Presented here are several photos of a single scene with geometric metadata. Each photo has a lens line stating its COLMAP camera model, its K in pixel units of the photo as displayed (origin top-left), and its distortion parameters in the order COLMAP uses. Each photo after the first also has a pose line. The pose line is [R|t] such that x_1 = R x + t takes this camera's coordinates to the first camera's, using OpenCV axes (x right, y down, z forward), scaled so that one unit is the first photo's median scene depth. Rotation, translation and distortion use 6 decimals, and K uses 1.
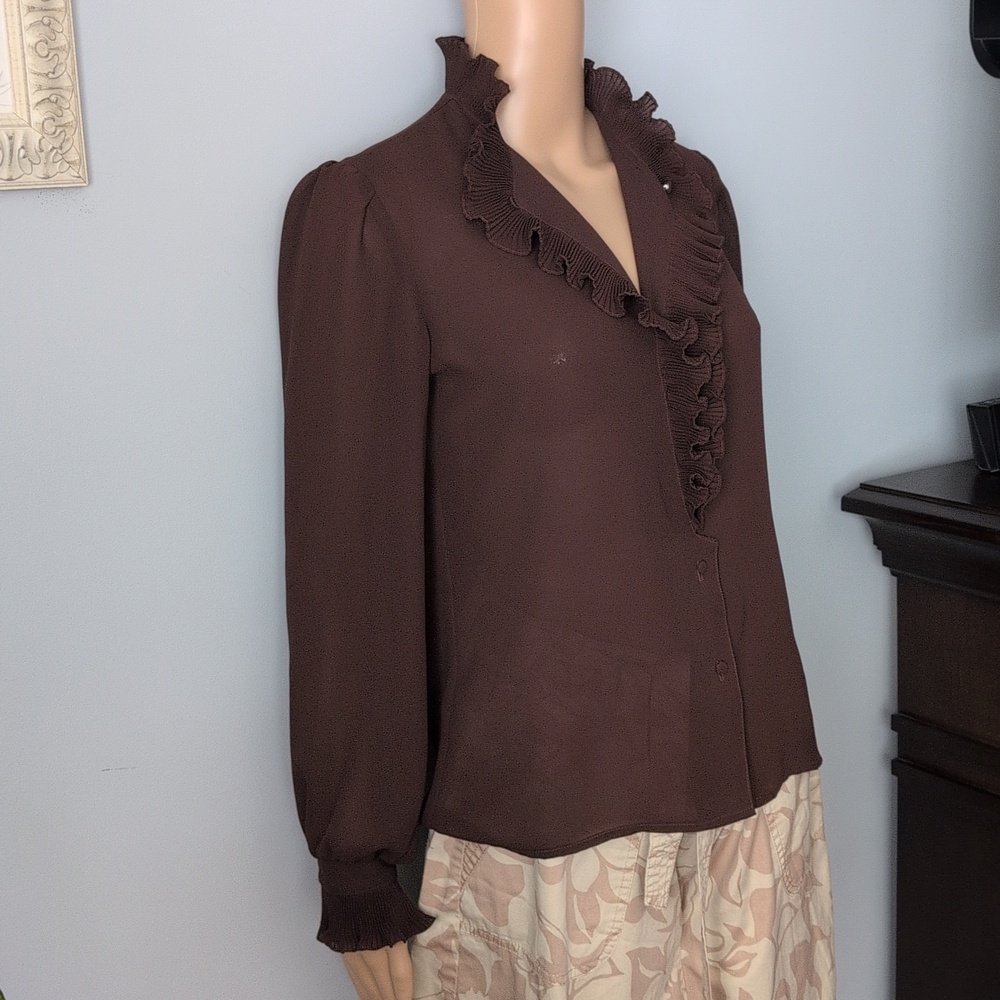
lens RADIAL K [[1628.7, 0, 500.0], [0, 1628.7, 500.0], [0, 0, 1]] dist [0.116110, -0.165118]
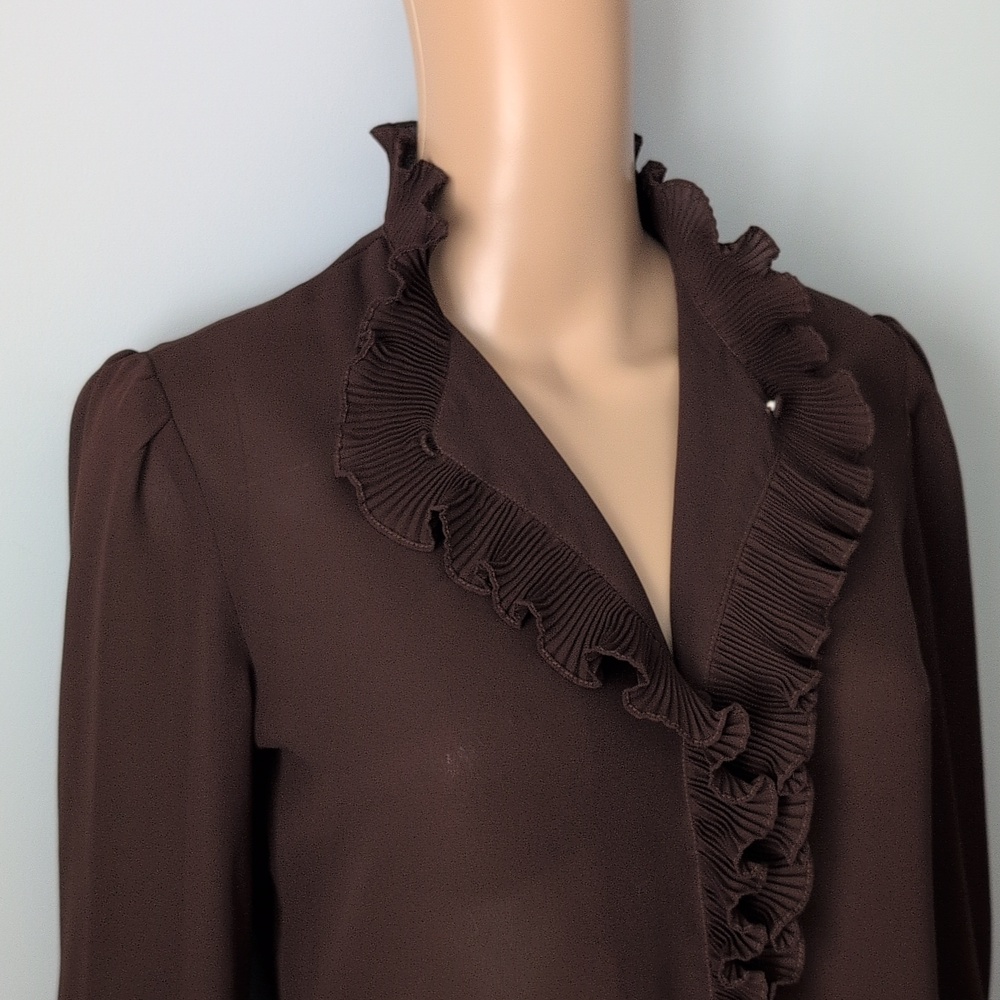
lens RADIAL K [[1628.7, 0, 500.0], [0, 1628.7, 500.0], [0, 0, 1]] dist [0.116110, -0.165118]
pose [[0.955446, 0.072711, -0.286071, 0.174248], [-0.072532, 0.997303, 0.011237, -0.162830], [0.286117, 0.010013, 0.958142, 0.472583]]
